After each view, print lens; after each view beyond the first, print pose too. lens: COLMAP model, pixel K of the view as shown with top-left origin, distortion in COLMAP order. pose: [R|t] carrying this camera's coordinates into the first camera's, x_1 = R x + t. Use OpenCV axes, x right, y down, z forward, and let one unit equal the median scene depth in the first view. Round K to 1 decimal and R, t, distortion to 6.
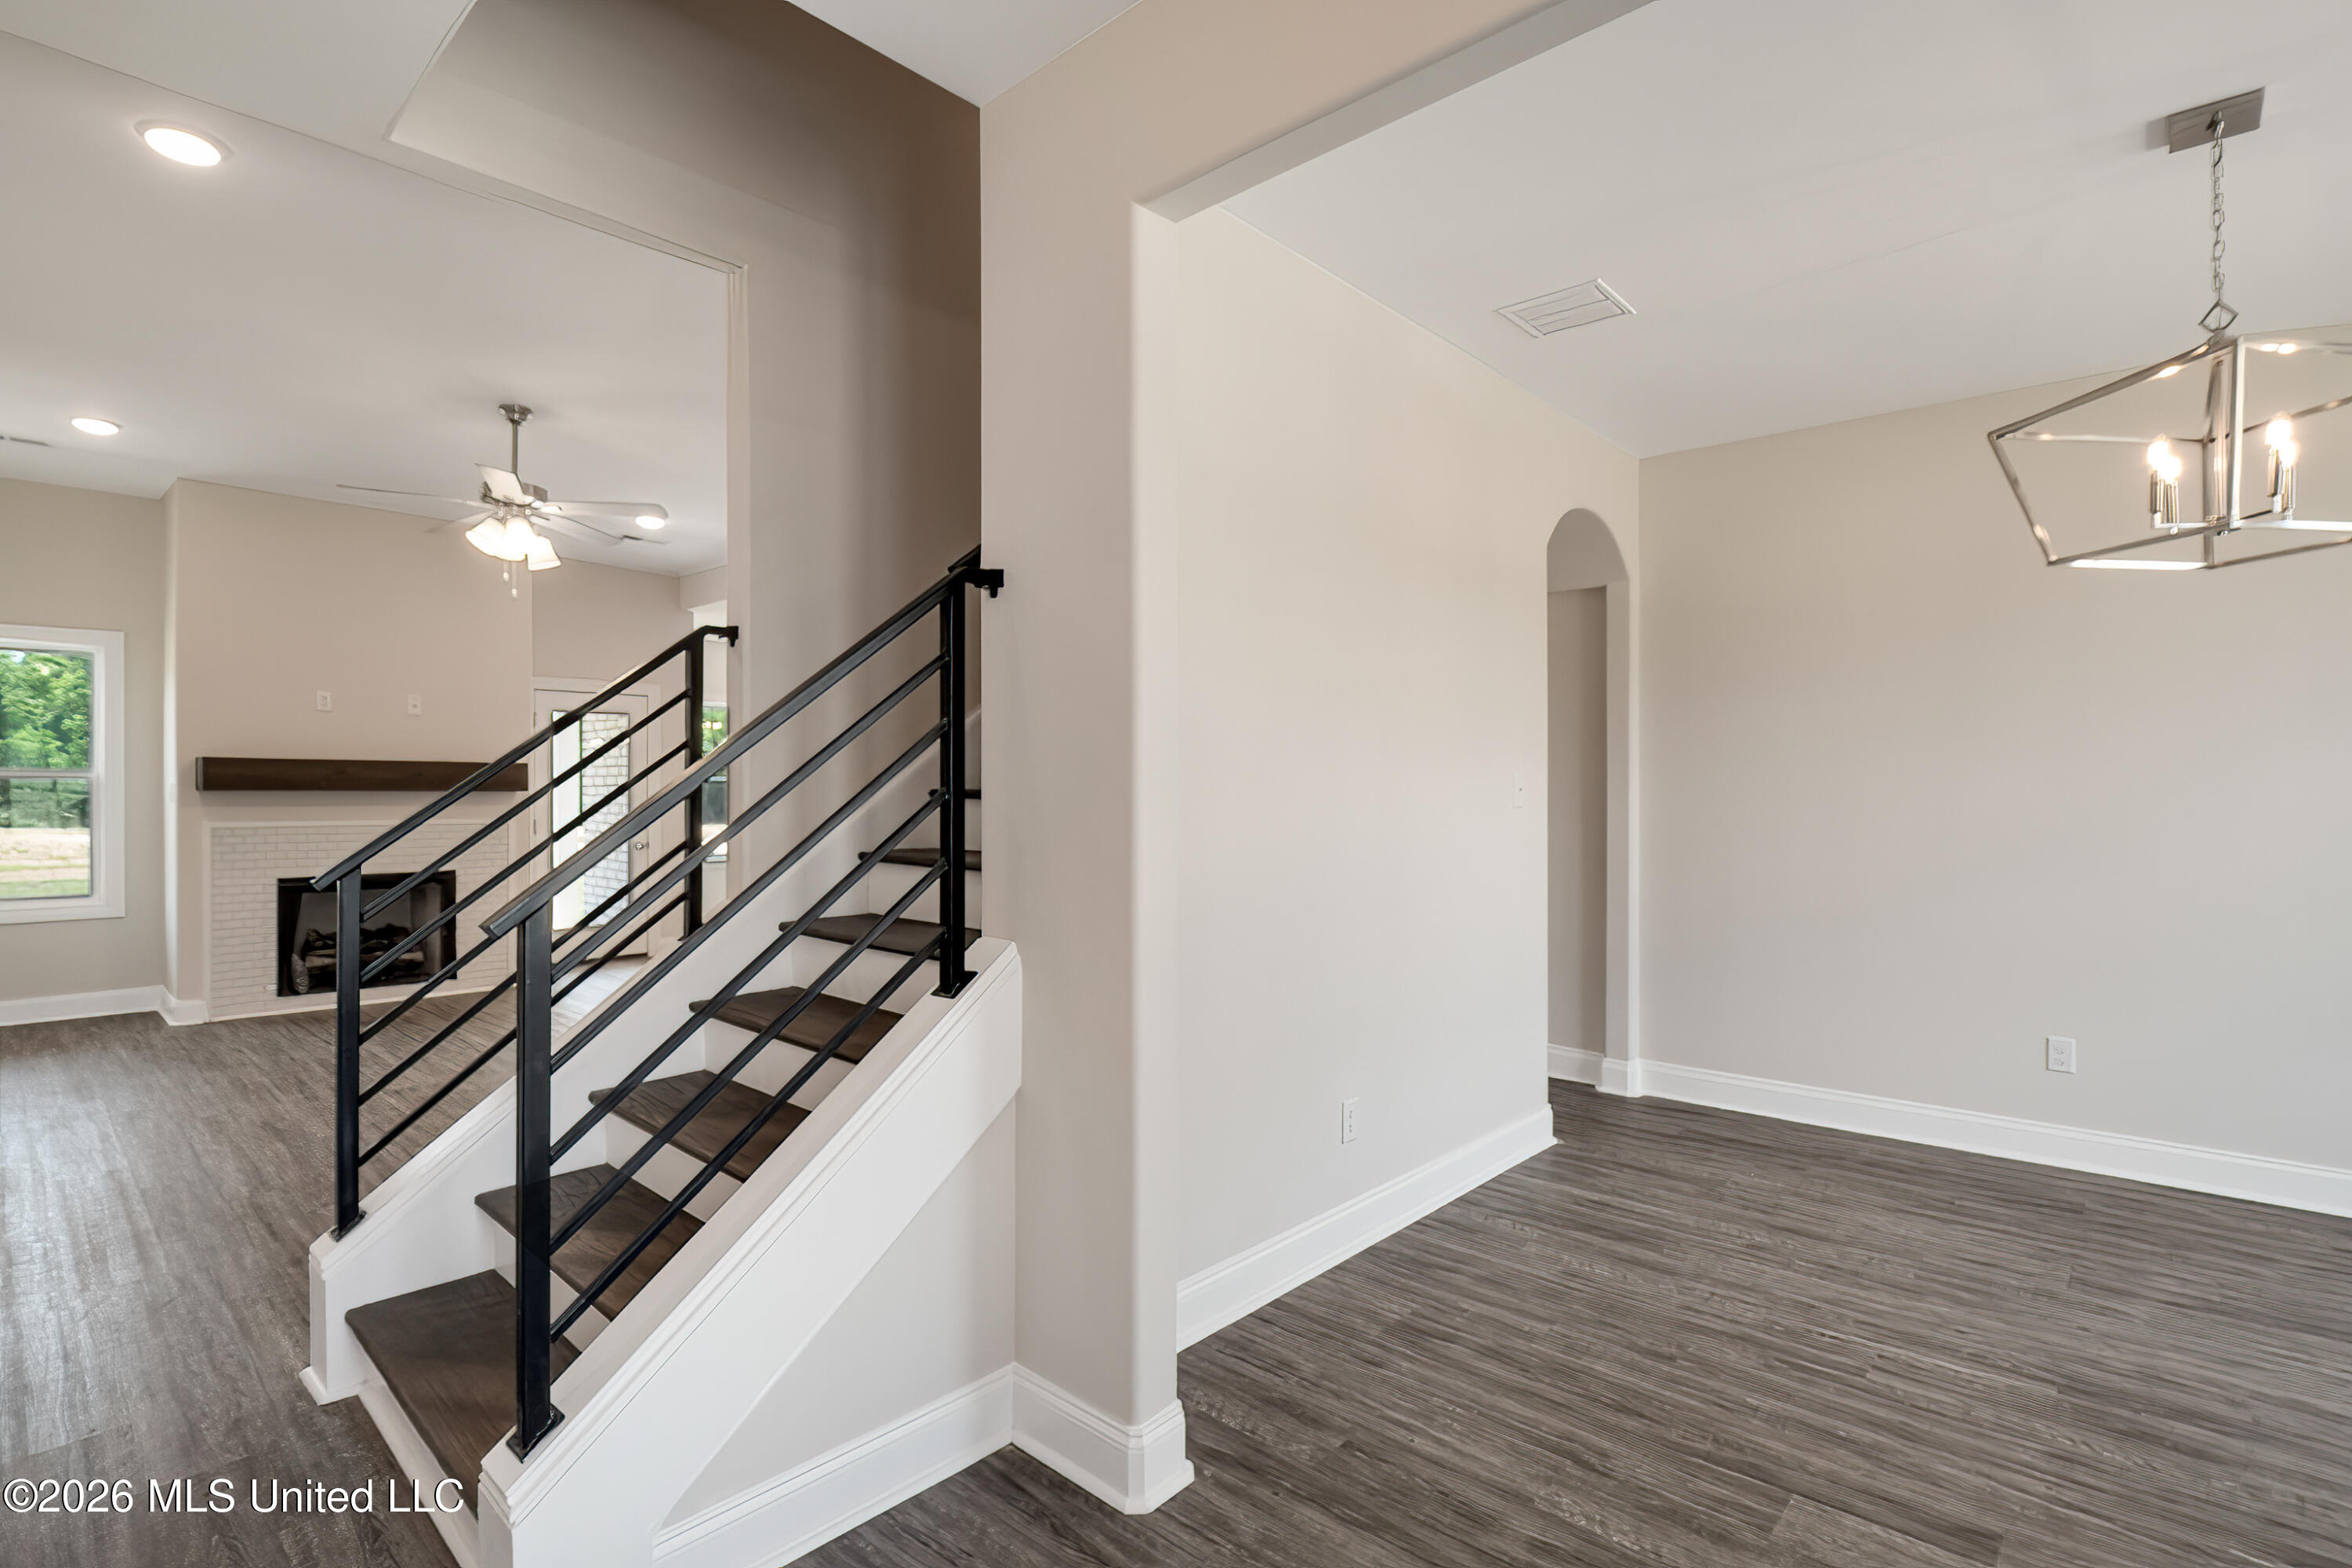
lens RADIAL K [[1114.6, 0, 1171.5], [0, 1114.6, 792.7], [0, 0, 1]] dist [-0.011475, -0.001740]
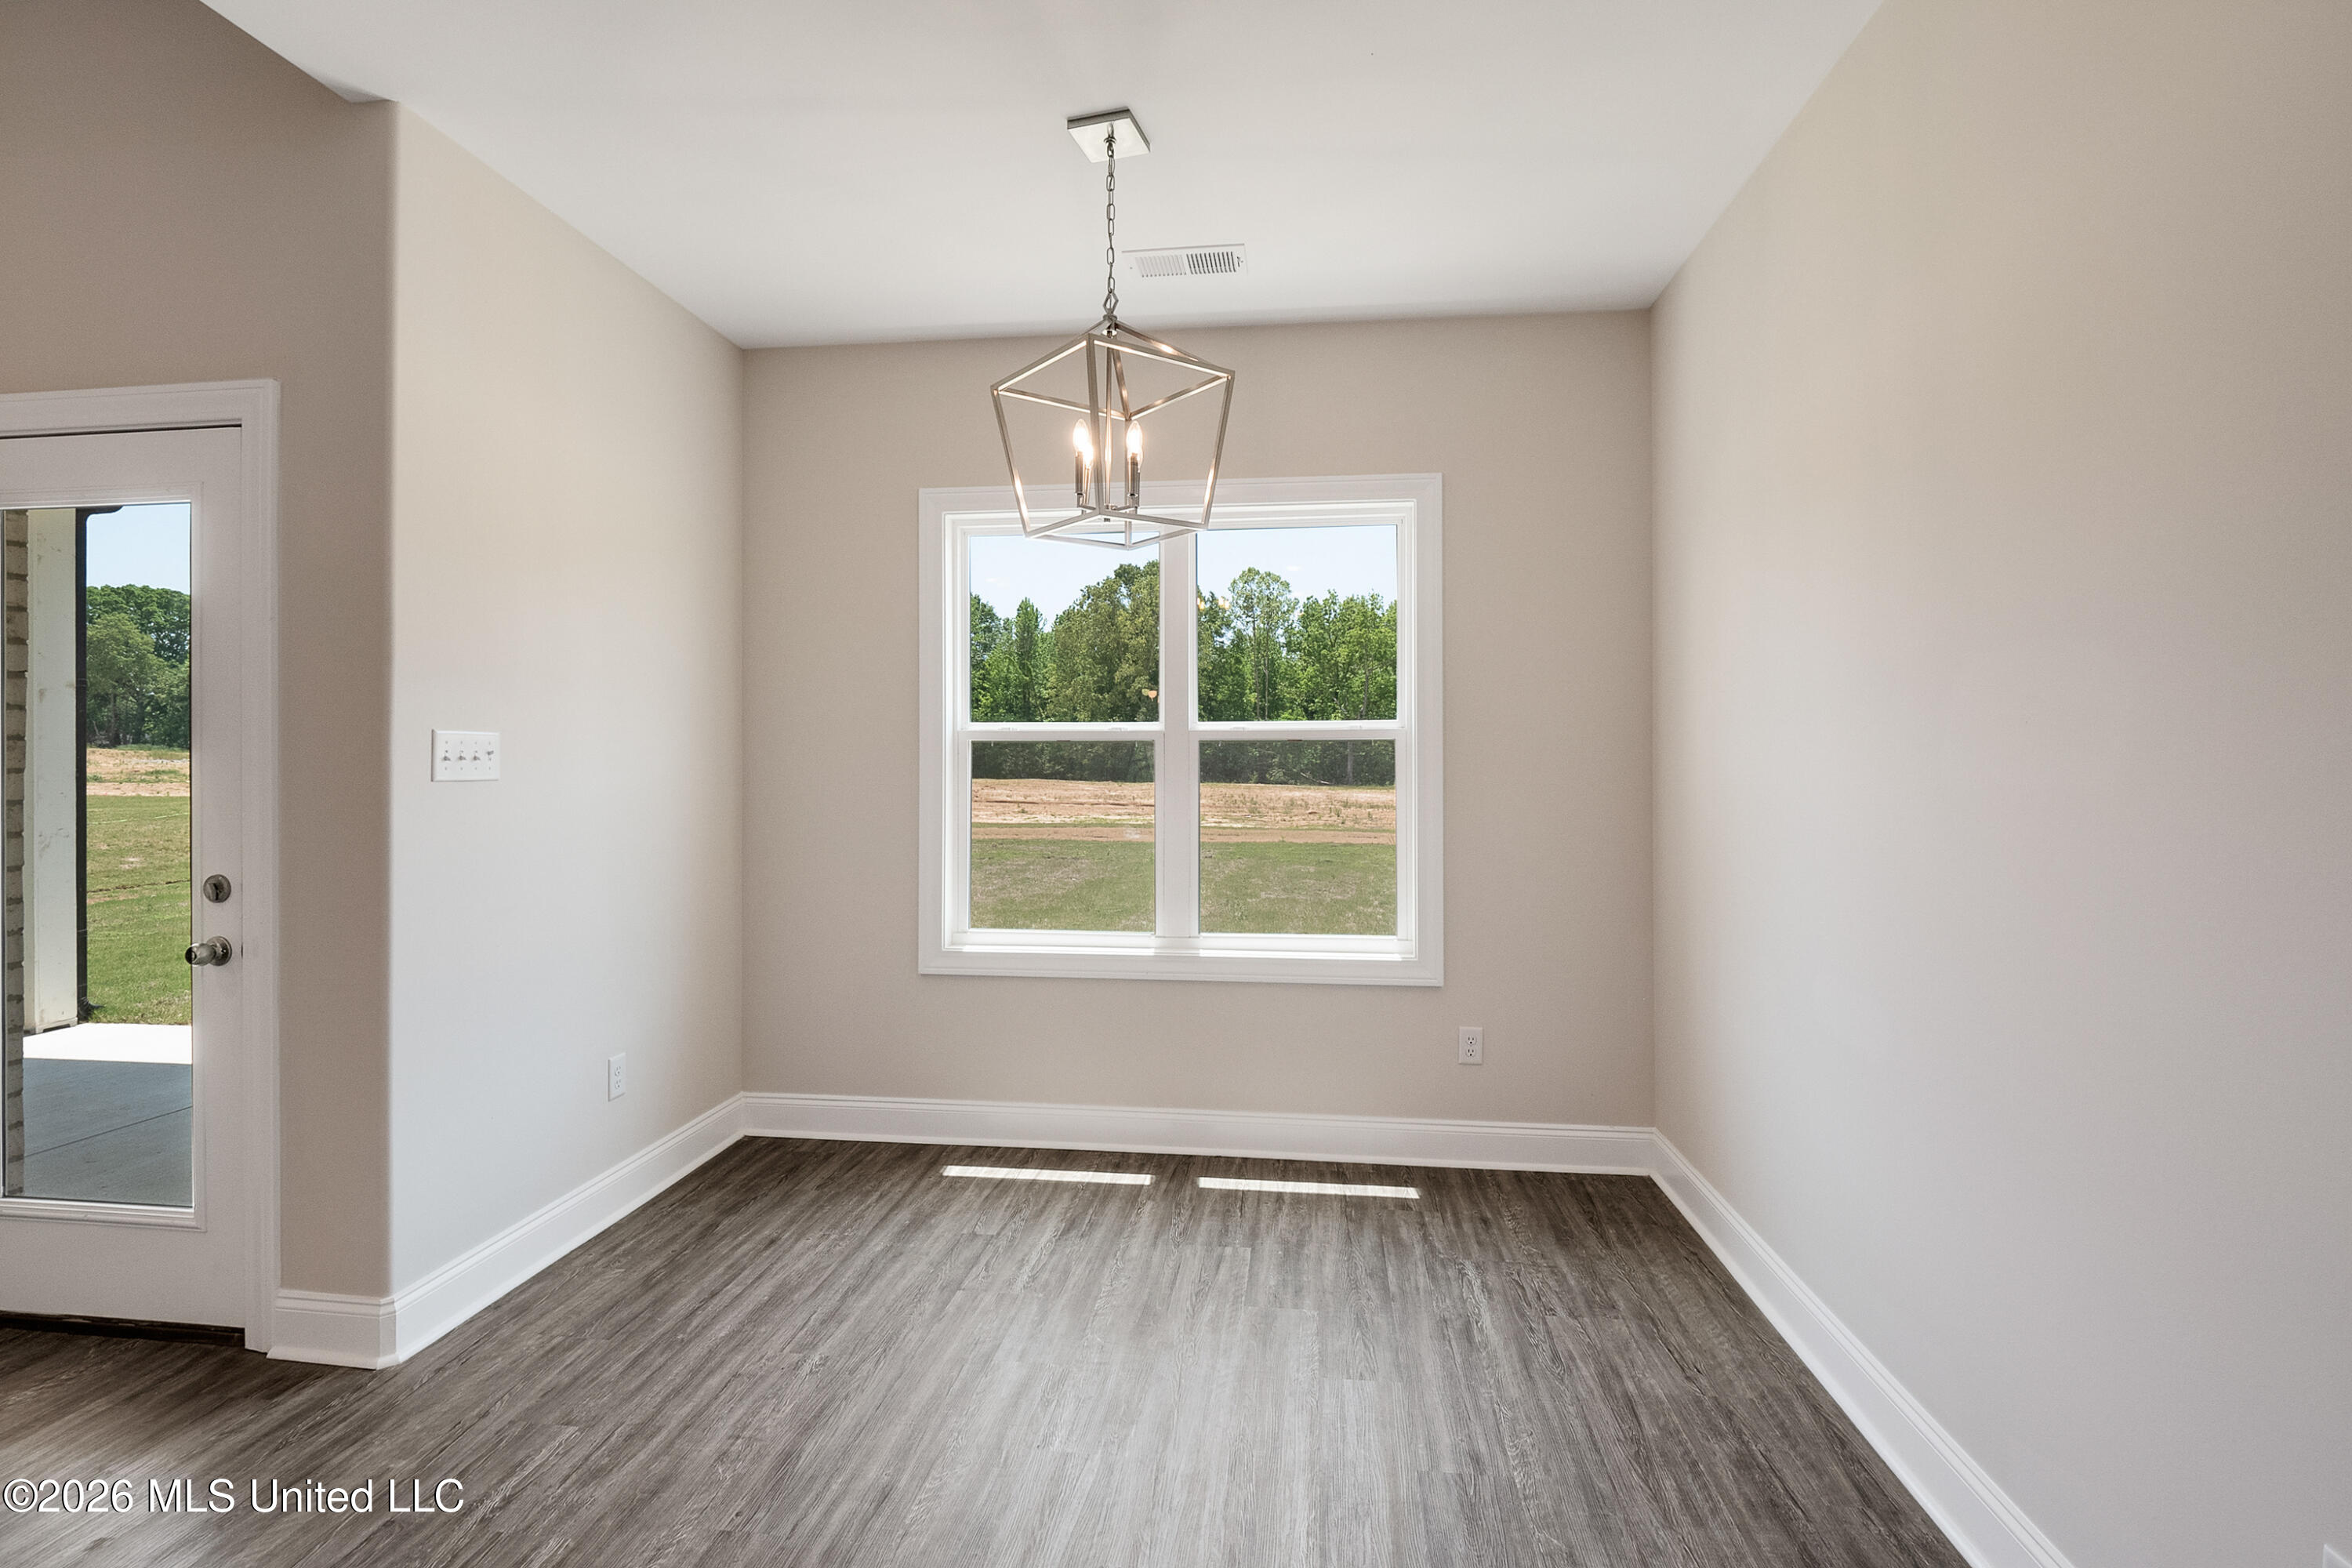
lens RADIAL K [[1114.5, 0, 1173.8], [0, 1114.5, 761.7], [0, 0, 1]] dist [-0.000088, -0.007955]
pose [[0.577719, 0.003070, -0.816230, -0.141657], [-0.000484, 0.999994, 0.003419, -0.002590], [0.816236, -0.001580, 0.577717, 1.385799]]
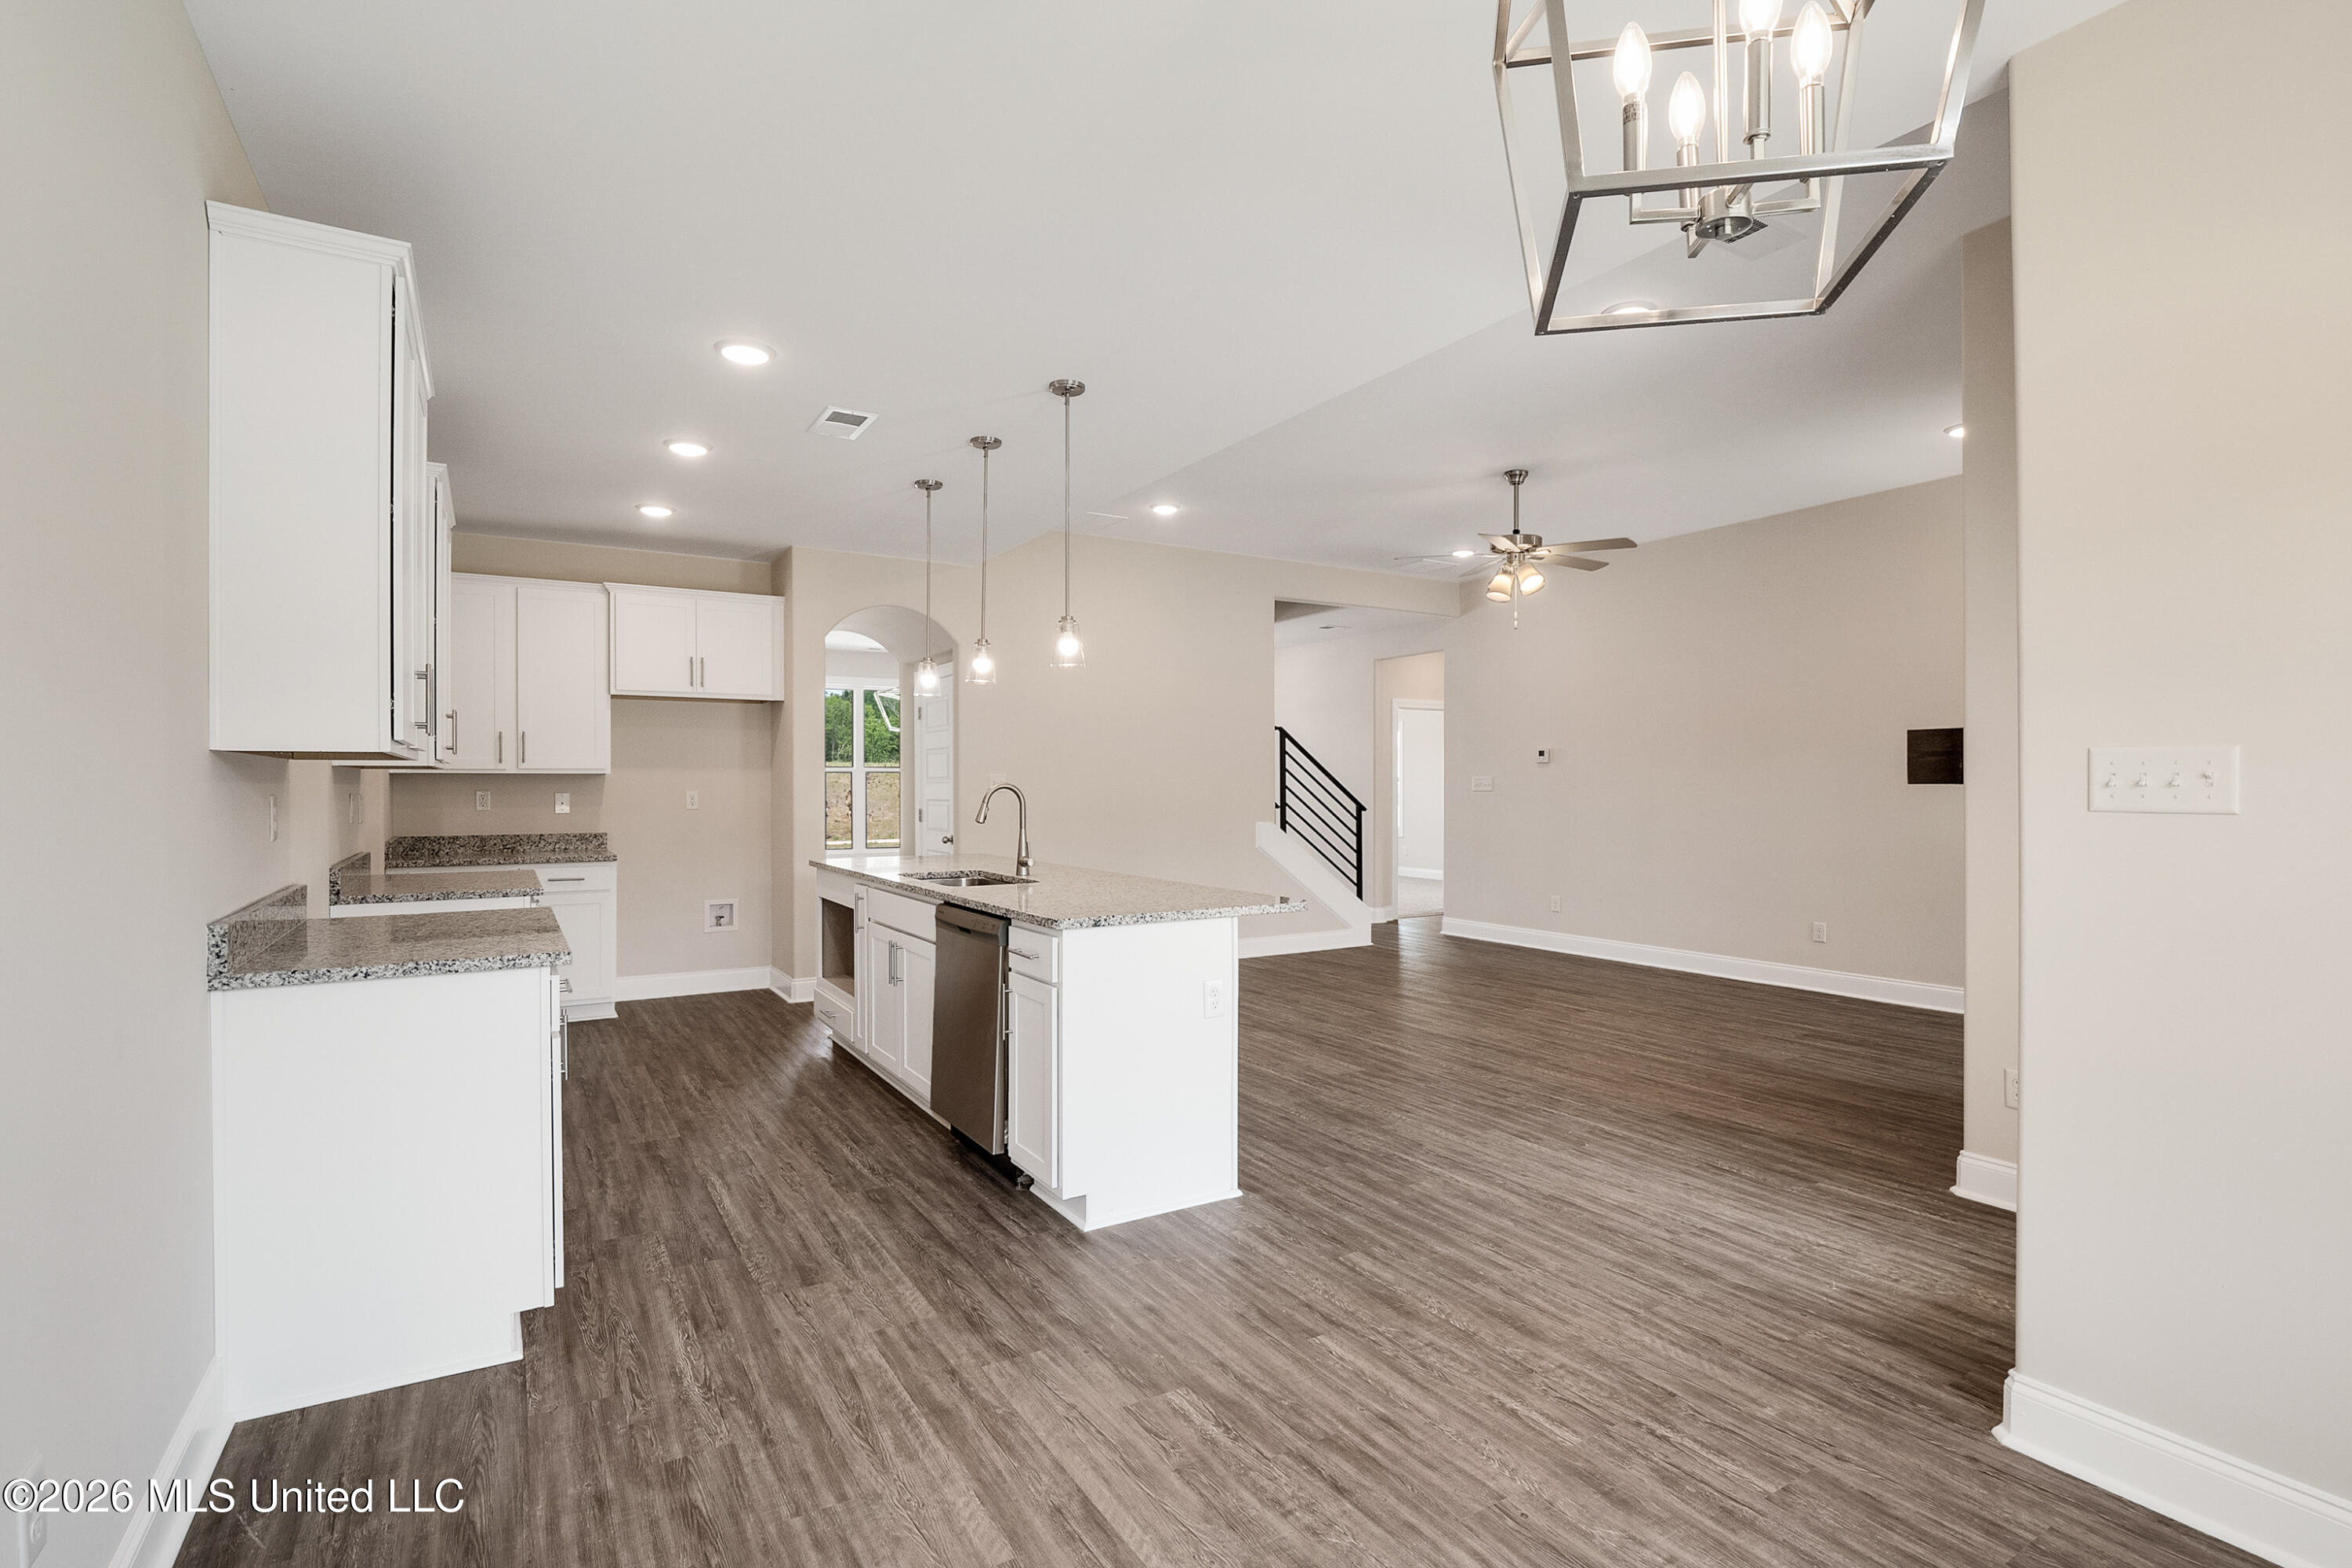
lens RADIAL K [[1103.6, 0, 1171.7], [0, 1103.6, 783.7], [0, 0, 1]] dist [-0.009481, -0.001957]
pose [[-0.960003, 0.001333, 0.279986, -0.443173], [0.001300, 0.999999, -0.000303, -0.002350], [-0.279986, 0.000073, -0.960004, 1.780694]]
